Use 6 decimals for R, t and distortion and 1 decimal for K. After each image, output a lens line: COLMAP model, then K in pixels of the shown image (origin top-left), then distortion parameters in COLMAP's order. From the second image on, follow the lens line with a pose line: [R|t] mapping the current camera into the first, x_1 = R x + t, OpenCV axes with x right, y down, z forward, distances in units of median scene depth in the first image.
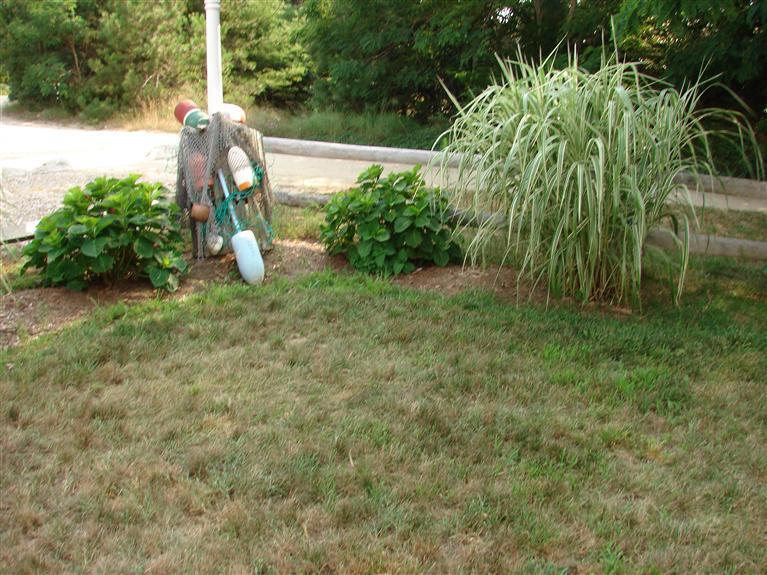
lens RADIAL K [[806.6, 0, 387.9], [0, 806.6, 271.9], [0, 0, 1]] dist [-0.141820, 0.000000]
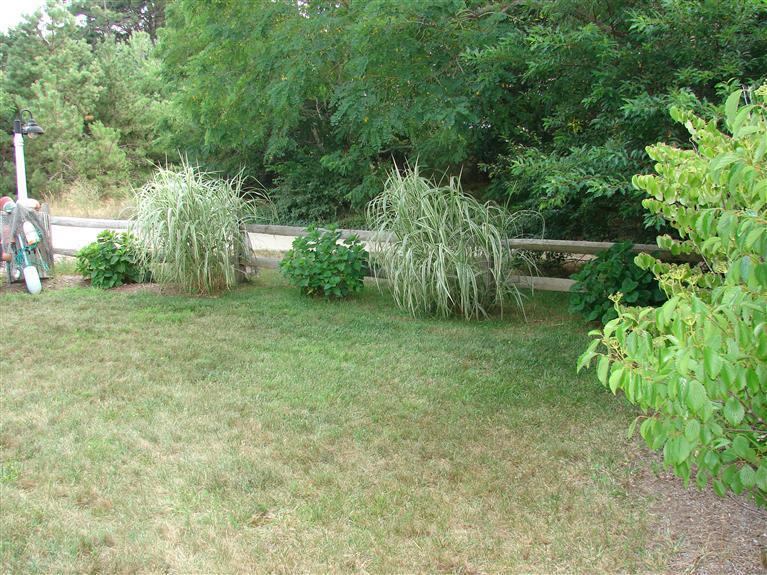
lens RADIAL K [[806.6, 0, 404.3], [0, 806.6, 294.2], [0, 0, 1]] dist [-0.141820, 0.000000]
pose [[0.997237, -0.033393, 0.066350, 0.561946], [0.038330, 0.996478, -0.074578, 0.180662], [-0.063625, 0.076915, 0.995005, -0.840247]]
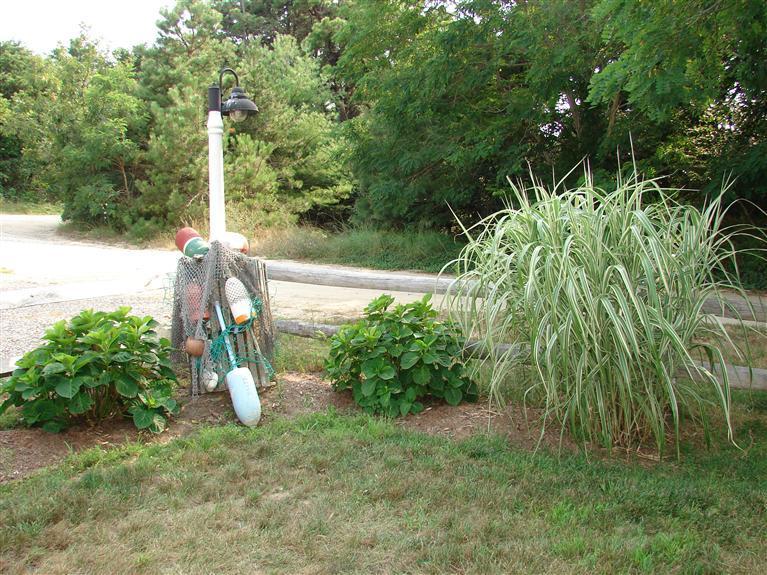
lens RADIAL K [[806.6, 0, 386.6], [0, 806.6, 288.3], [0, 0, 1]] dist [-0.141820, 0.000000]
pose [[0.997217, -0.010548, -0.073807, 0.061647], [0.001651, 0.992824, -0.119577, -0.030584], [0.074539, 0.119122, 0.990078, 0.077711]]
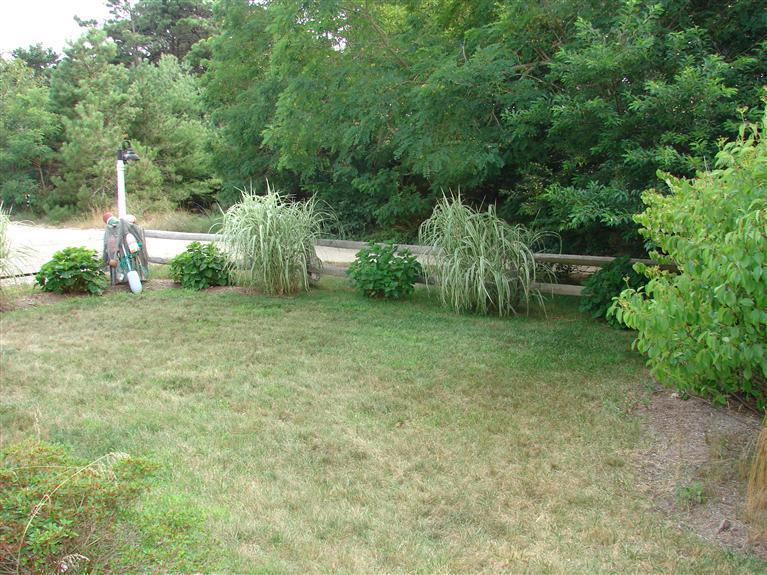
lens RADIAL K [[806.6, 0, 388.7], [0, 806.6, 289.5], [0, 0, 1]] dist [-0.141820, 0.000000]
pose [[0.998229, -0.020560, 0.055816, 0.410091], [0.025922, 0.994937, -0.097104, 0.235285], [-0.053537, 0.098379, 0.993708, -1.238055]]
